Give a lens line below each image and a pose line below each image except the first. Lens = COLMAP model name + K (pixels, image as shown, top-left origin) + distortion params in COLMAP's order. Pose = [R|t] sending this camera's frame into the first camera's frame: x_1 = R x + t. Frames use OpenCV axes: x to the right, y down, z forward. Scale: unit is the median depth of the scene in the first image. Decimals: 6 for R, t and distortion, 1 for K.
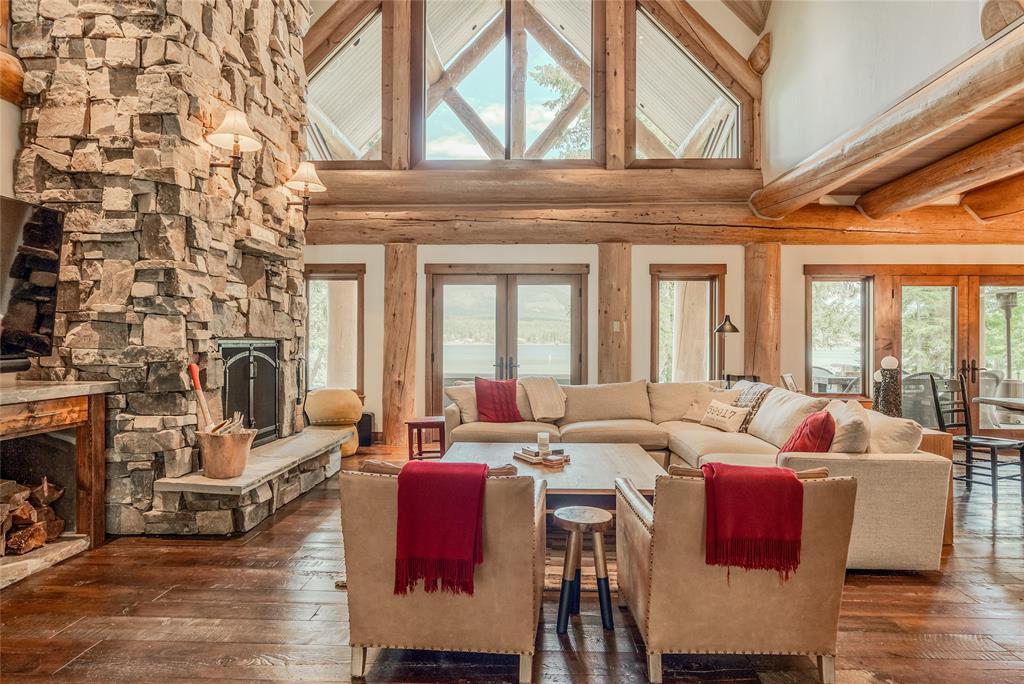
lens RADIAL K [[596.5, 0, 524.6], [0, 596.5, 341.4], [0, 0, 1]] dist [-0.006624, -0.000034]
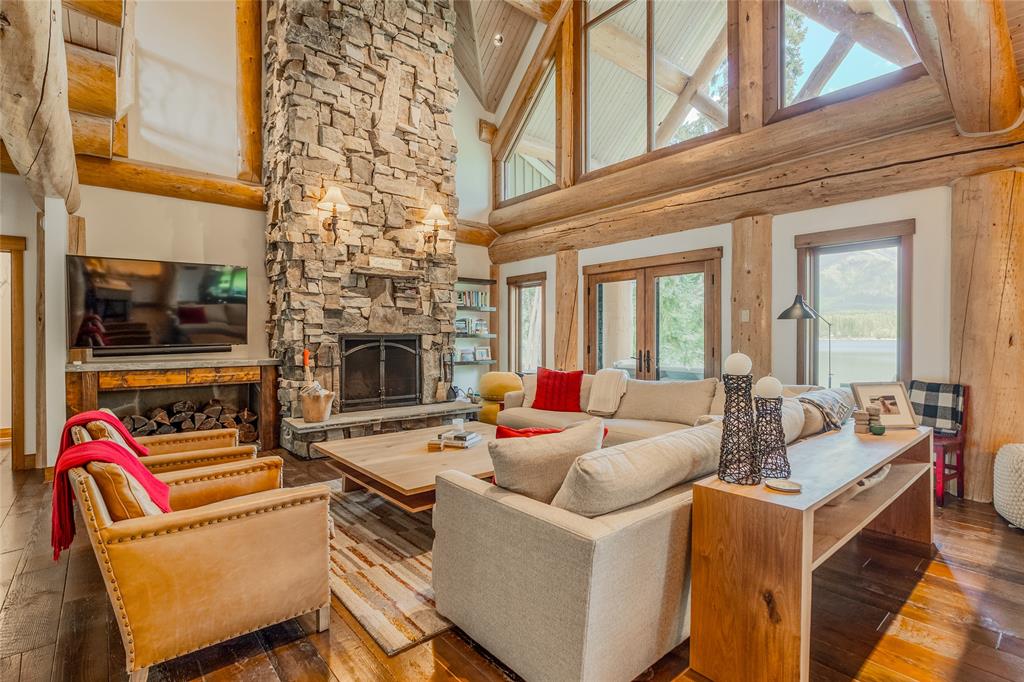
lens RADIAL K [[492.5, 0, 514.0], [0, 492.5, 339.5], [0, 0, 1]] dist [-0.005058, -0.000142]
pose [[0.674024, -0.000705, -0.738709, 0.452546], [0.006363, 0.999968, 0.004850, 0.003639], [0.738682, -0.007969, 0.674007, 0.282111]]
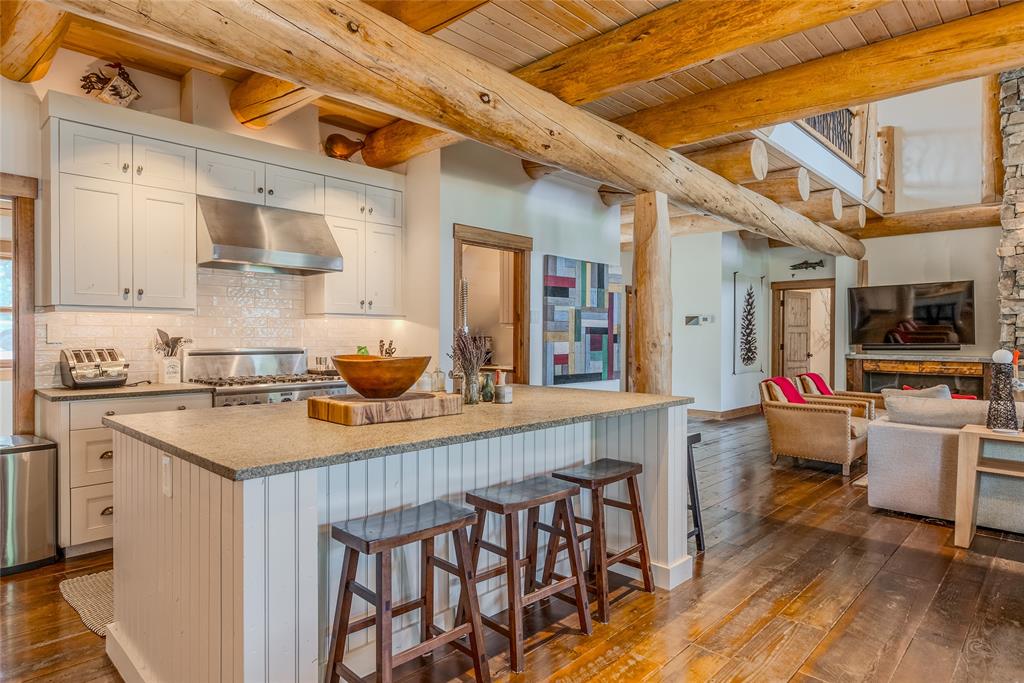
lens RADIAL K [[583.5, 0, 513.3], [0, 583.5, 339.2], [0, 0, 1]] dist [-0.004956, 0.001707]
pose [[-0.664001, -0.002831, -0.747726, 0.990146], [-0.007362, 0.999969, 0.002752, 0.005453], [0.747695, 0.007332, -0.664002, 0.567773]]
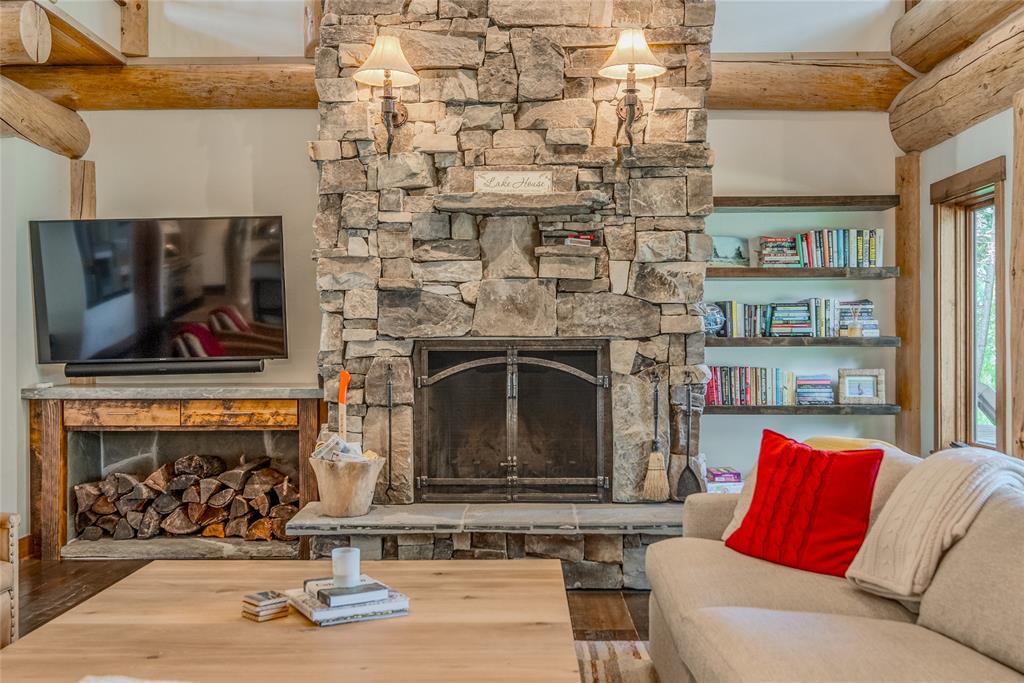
lens RADIAL K [[1000.4, 0, 501.5], [0, 1000.4, 340.8], [0, 0, 1]] dist [0.018311, -0.012844]
pose [[0.017456, -0.008951, -0.999808, 0.456309], [0.005426, 0.999946, -0.008857, 0.005509], [0.999833, -0.005271, 0.017504, 0.656711]]
